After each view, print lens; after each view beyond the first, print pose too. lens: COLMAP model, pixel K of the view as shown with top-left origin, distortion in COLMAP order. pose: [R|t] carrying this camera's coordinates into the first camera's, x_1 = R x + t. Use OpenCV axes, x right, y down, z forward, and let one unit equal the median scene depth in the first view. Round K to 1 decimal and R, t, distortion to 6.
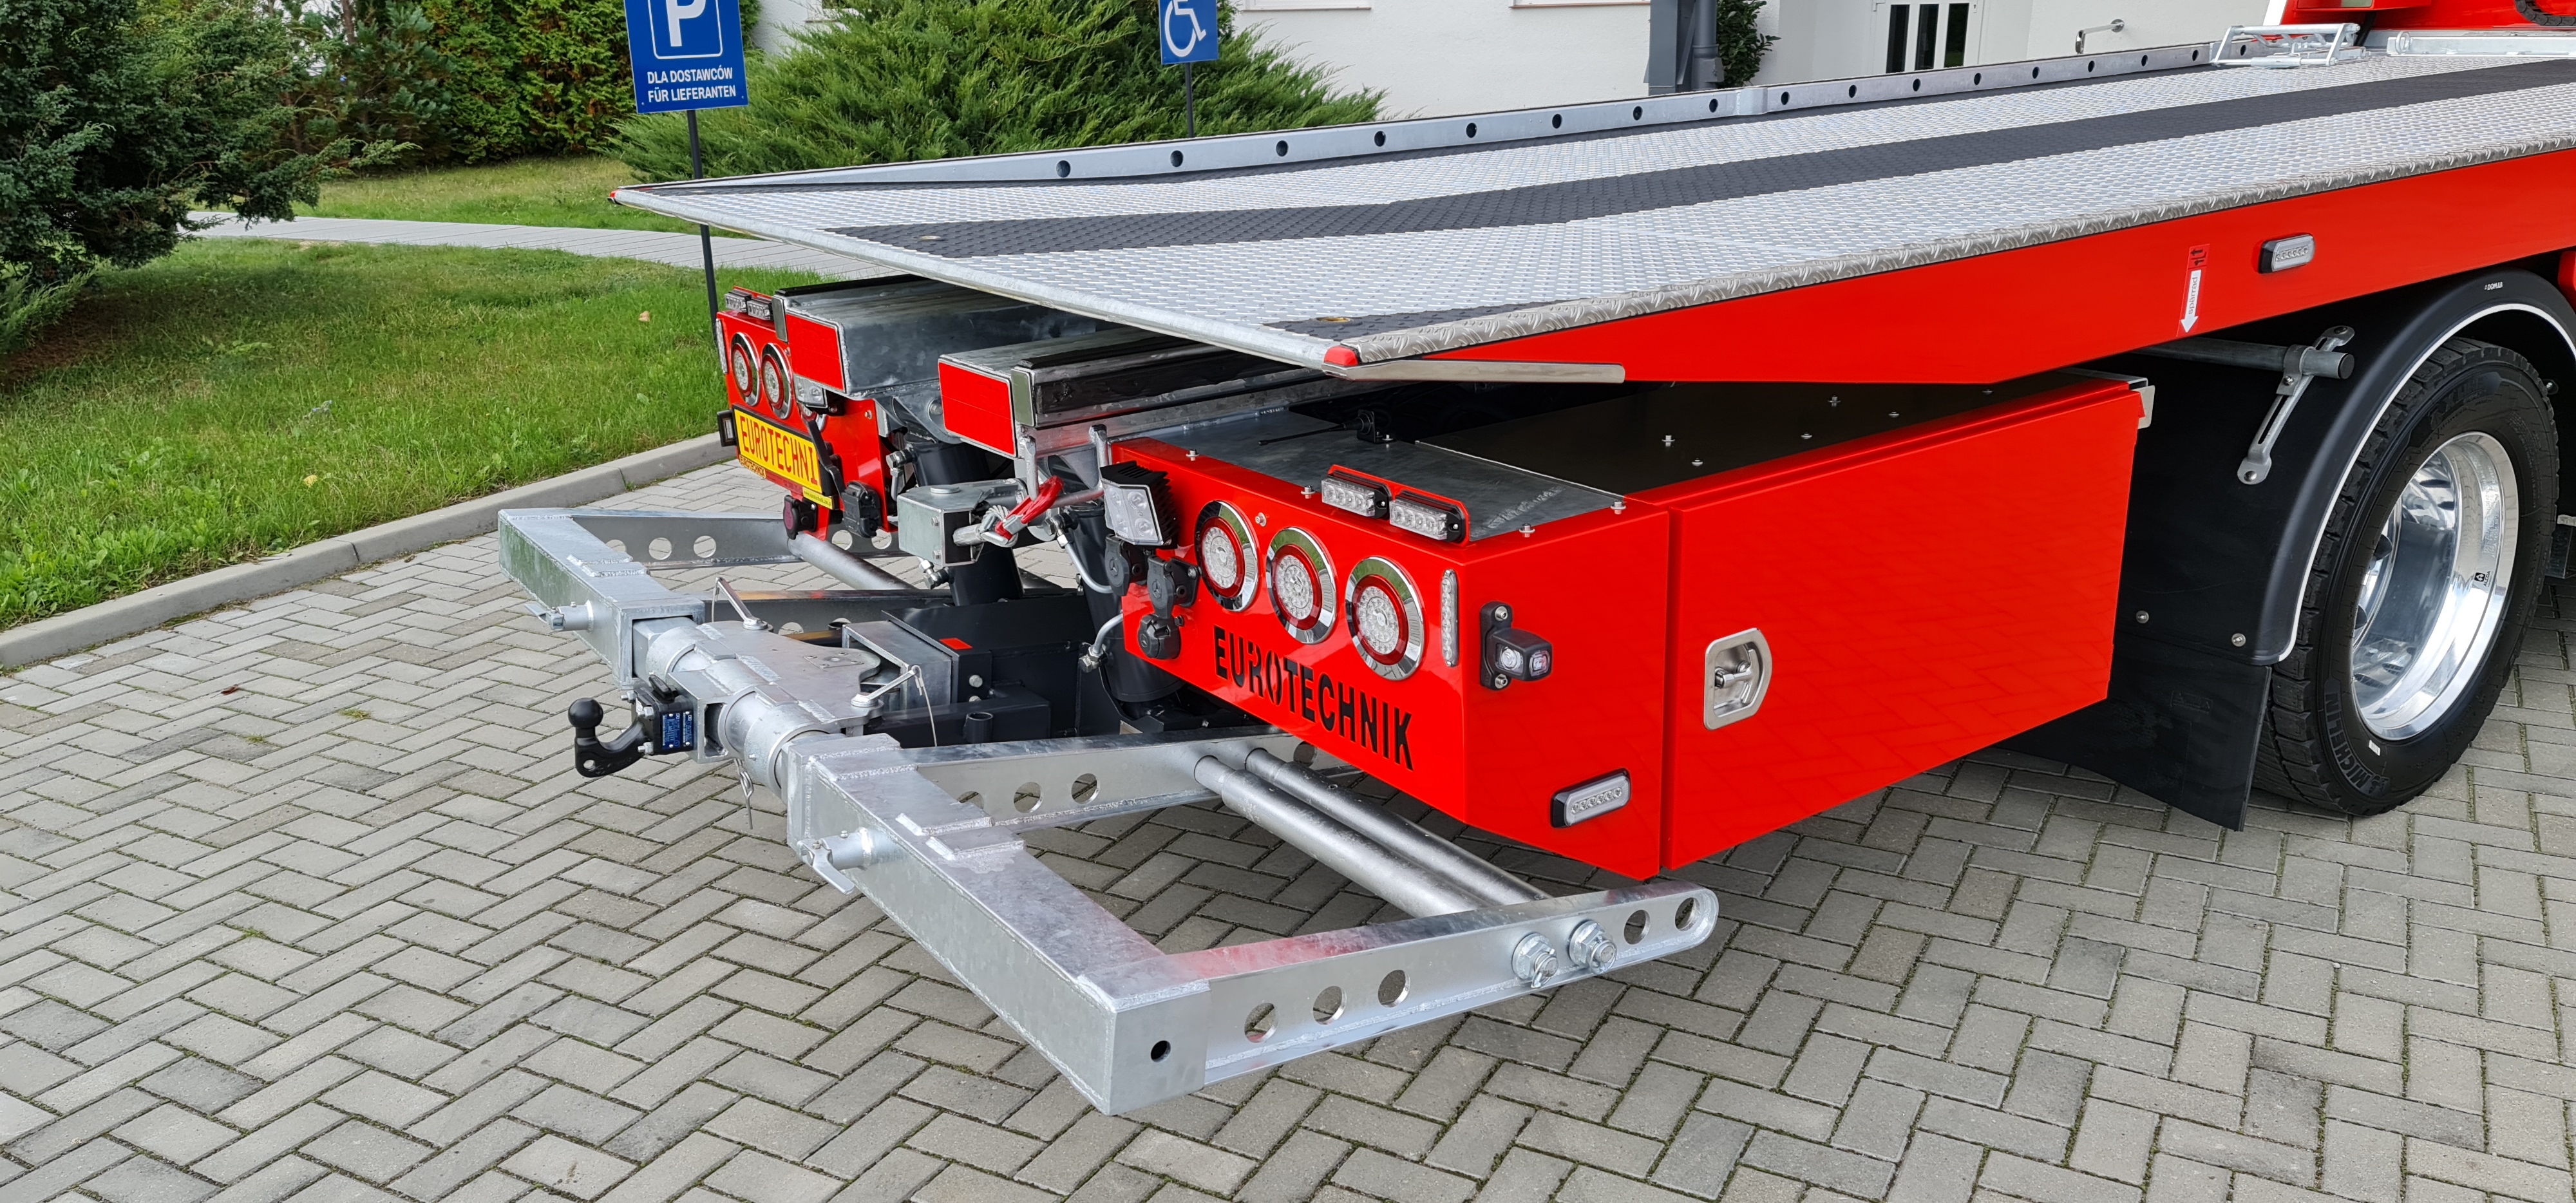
lens RADIAL K [[1900.6, 0, 1311.2], [0, 1900.6, 611.4], [0, 0, 1]] dist [0.090932, -0.074444]
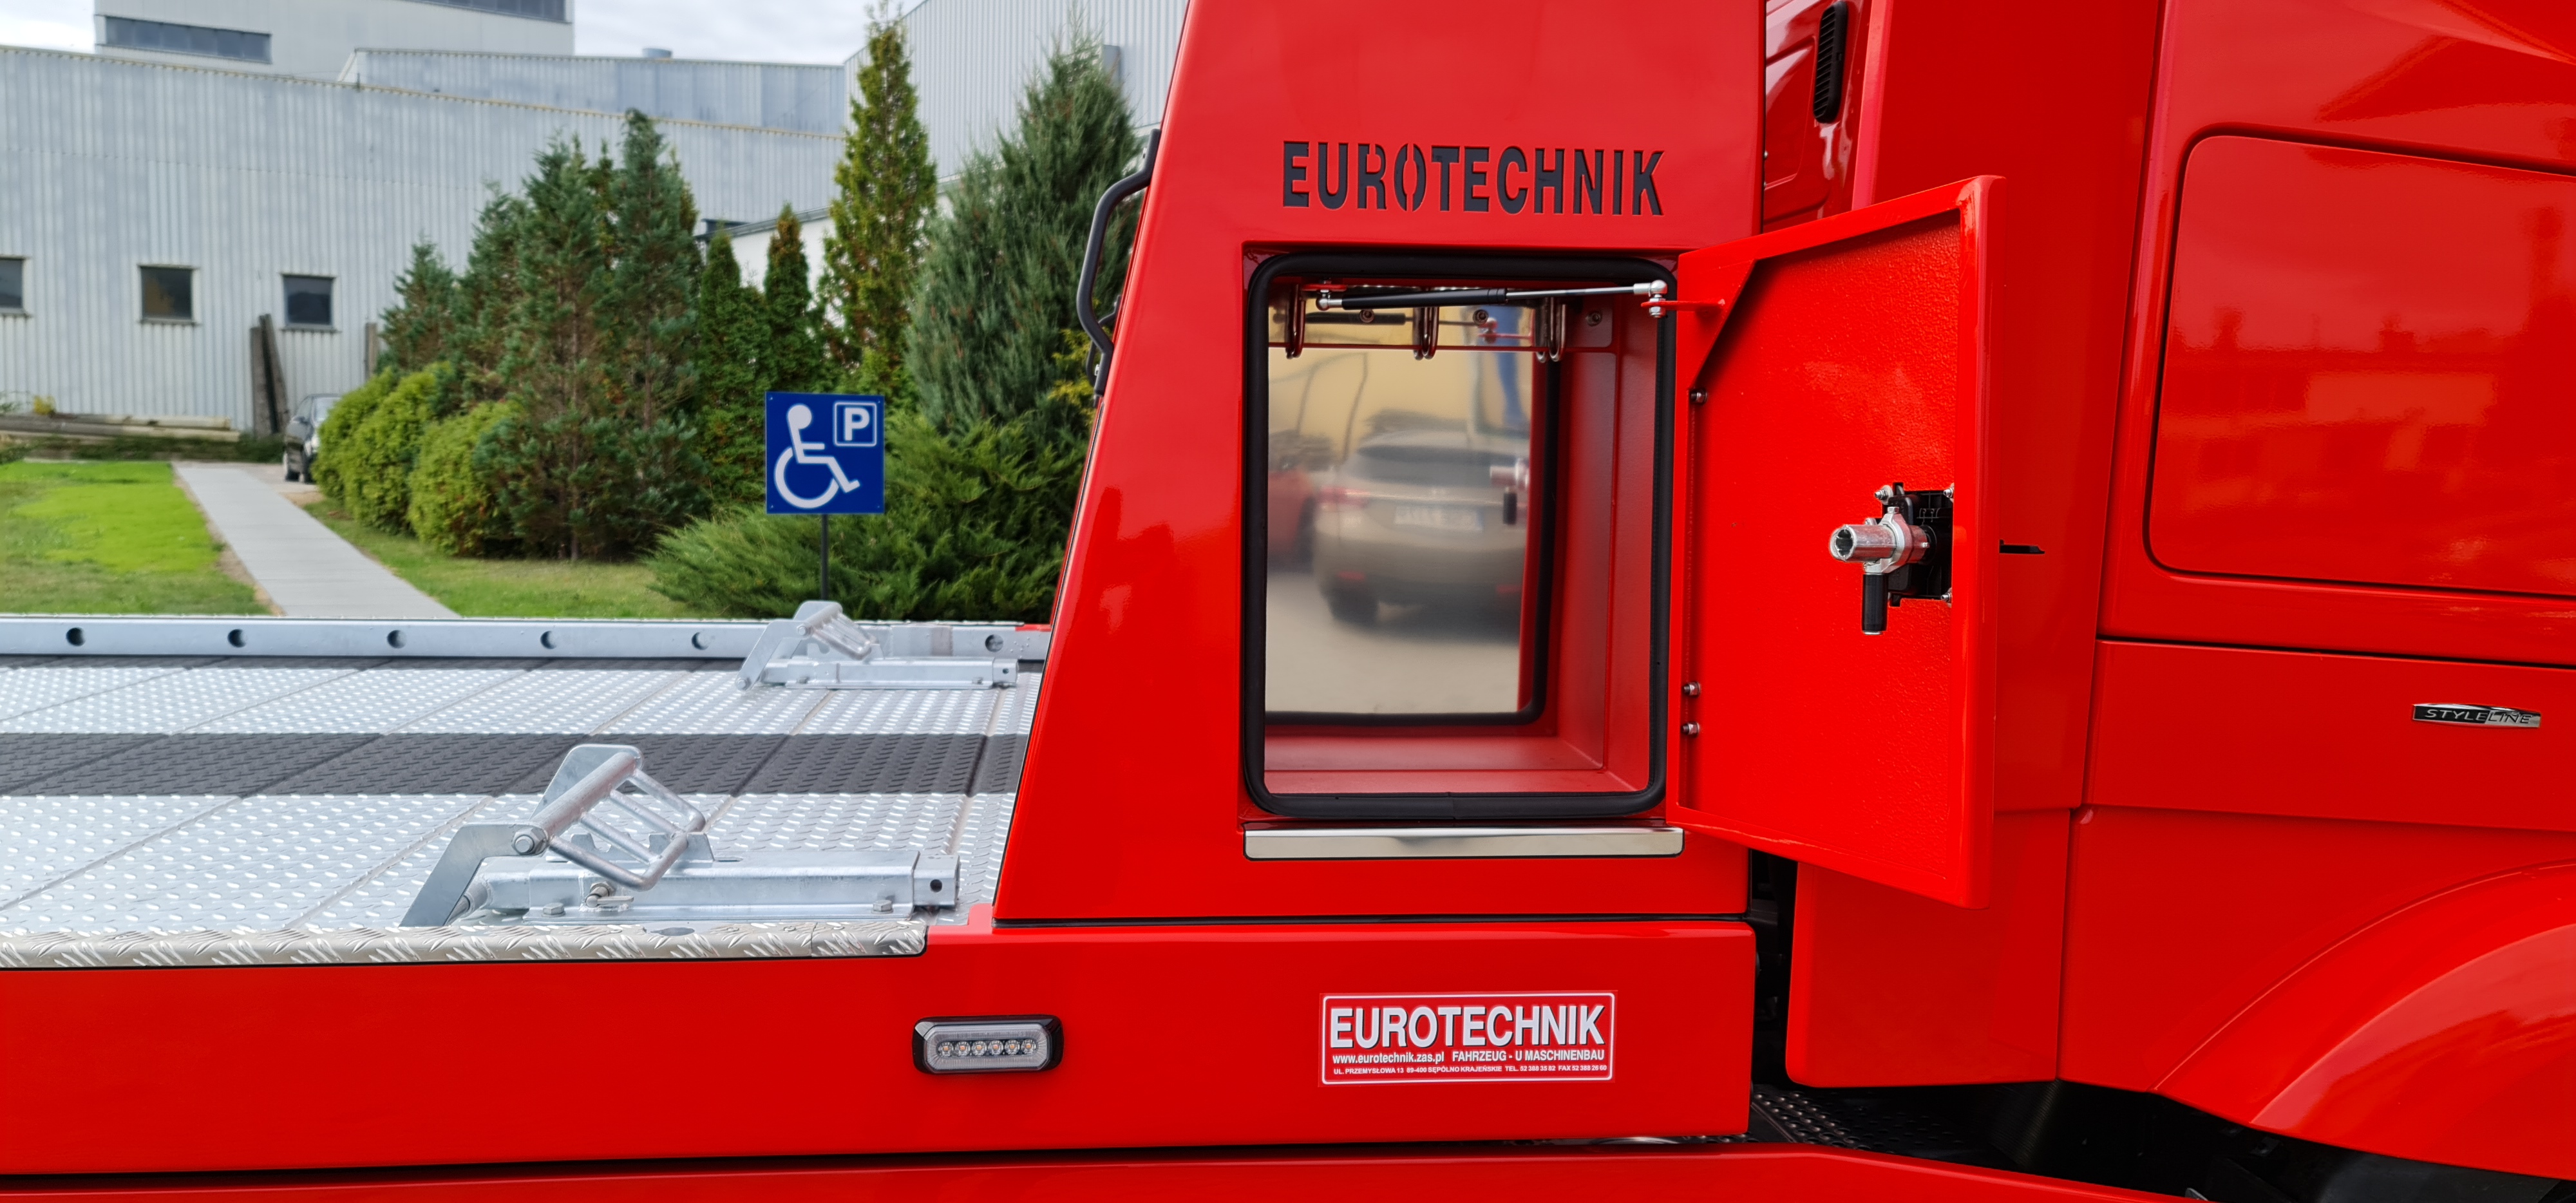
lens RADIAL K [[1900.6, 0, 1261.6], [0, 1900.6, 637.0], [0, 0, 1]] dist [0.090932, -0.074444]
pose [[0.851611, 0.109414, -0.512628, 0.585573], [-0.208490, 0.967988, -0.139753, -0.151752], [0.480927, 0.225893, 0.847161, 0.362878]]
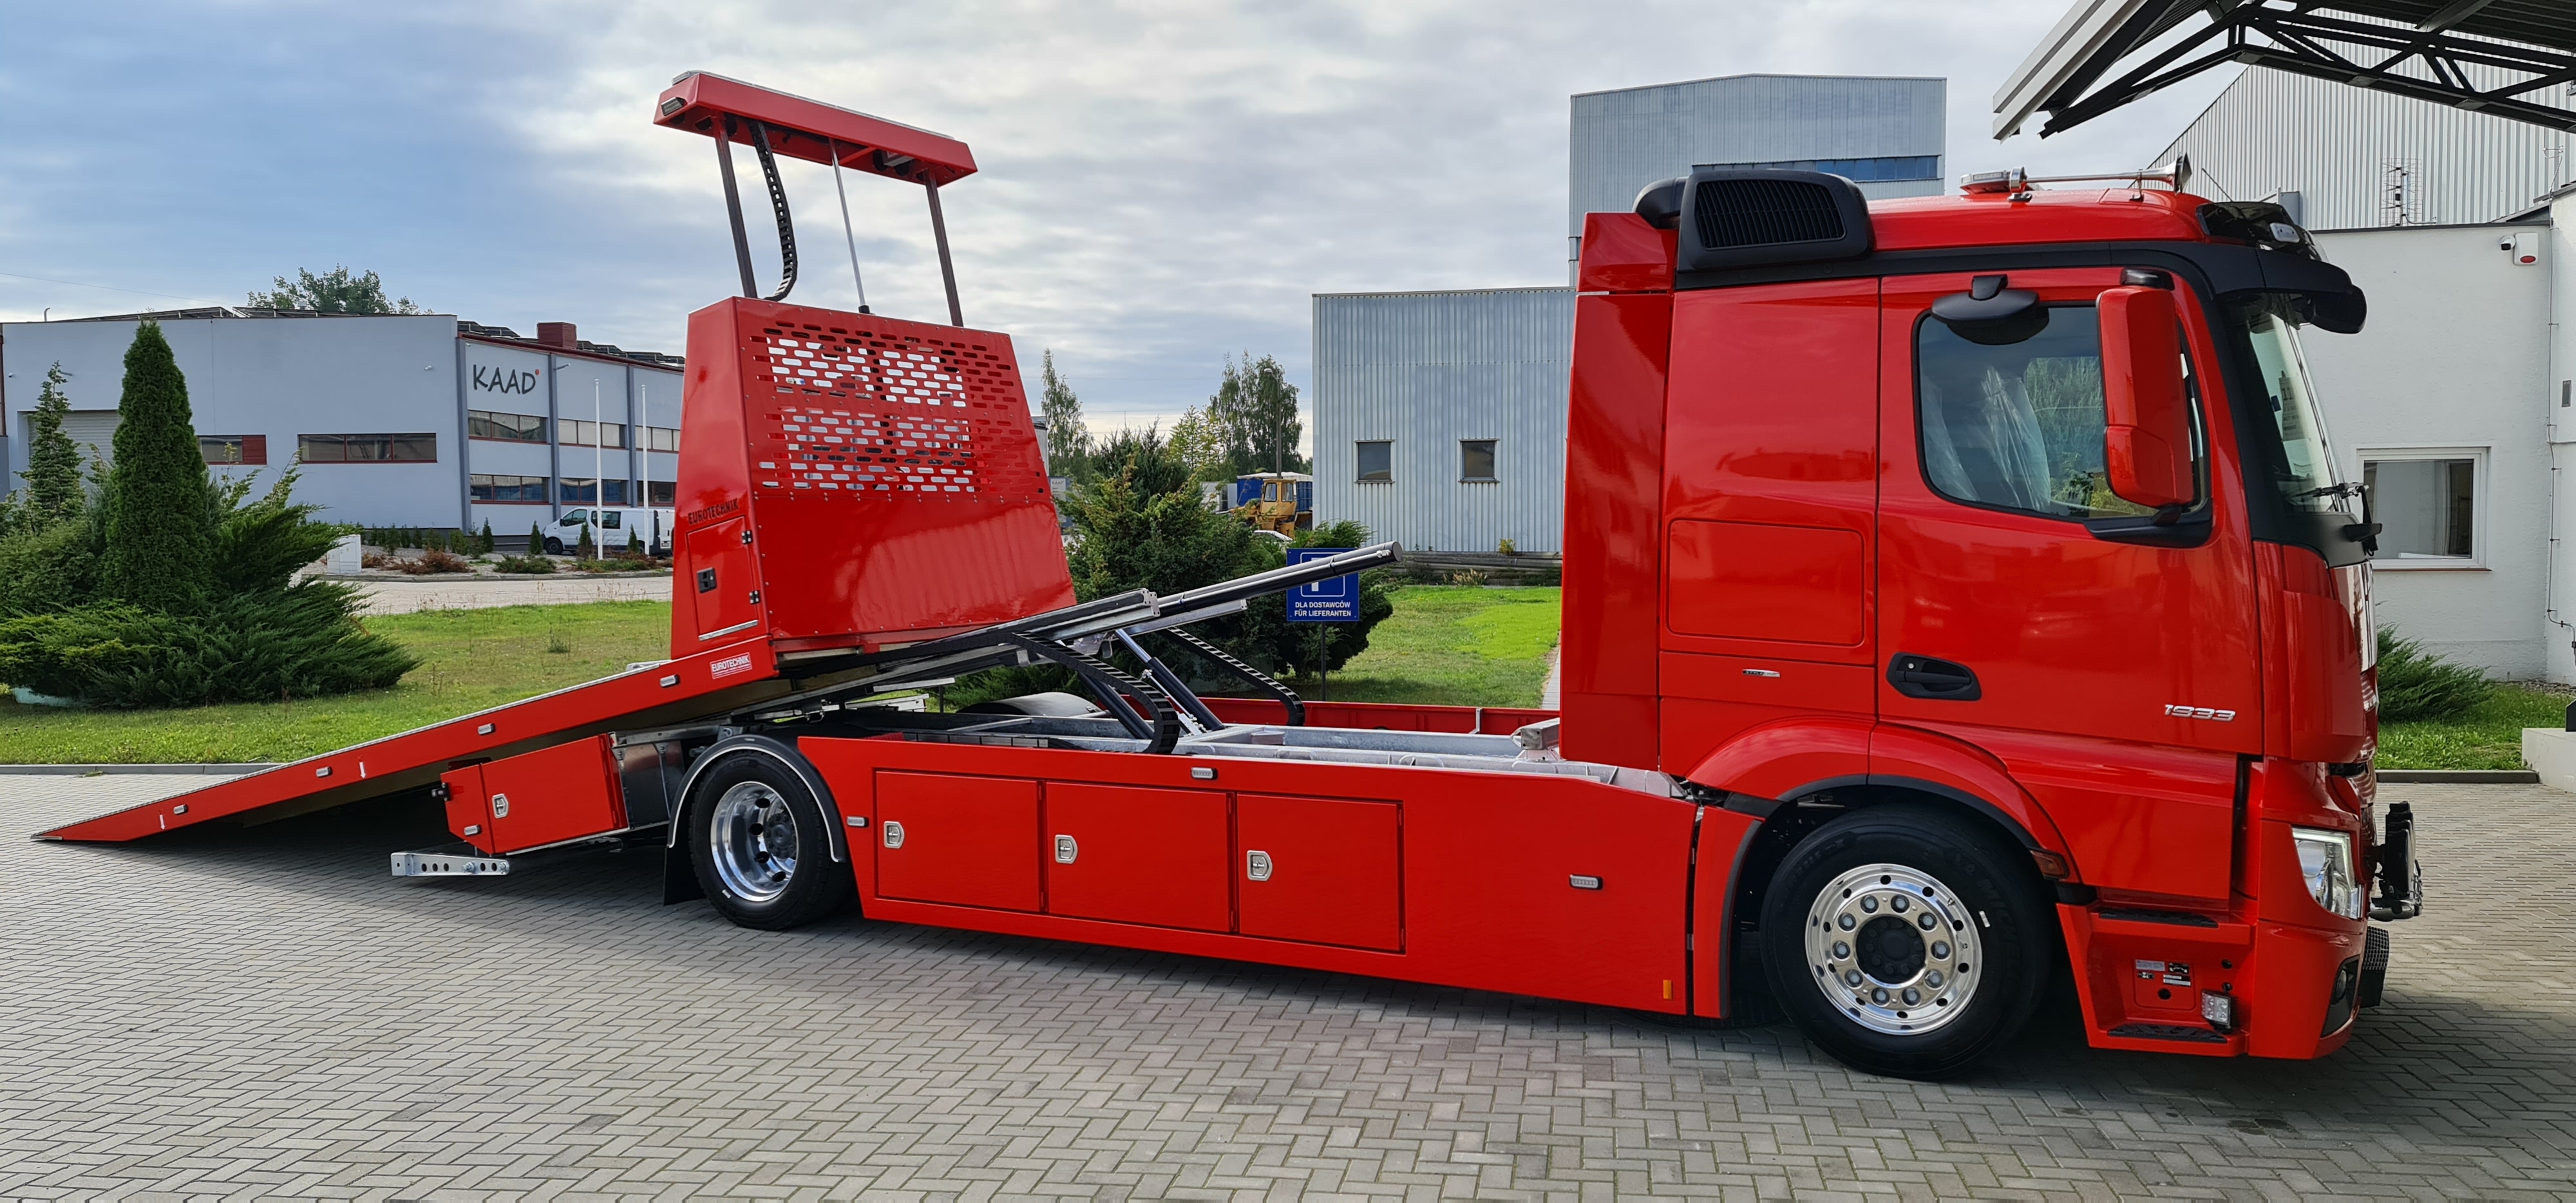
lens RADIAL K [[1900.6, 0, 1276.5], [0, 1900.6, 633.1], [0, 0, 1]] dist [0.090932, -0.074444]
pose [[0.315781, 0.078411, -0.945587, 1.141027], [-0.290352, 0.956757, -0.017627, -0.149272], [0.903315, 0.280119, 0.324893, 0.233476]]
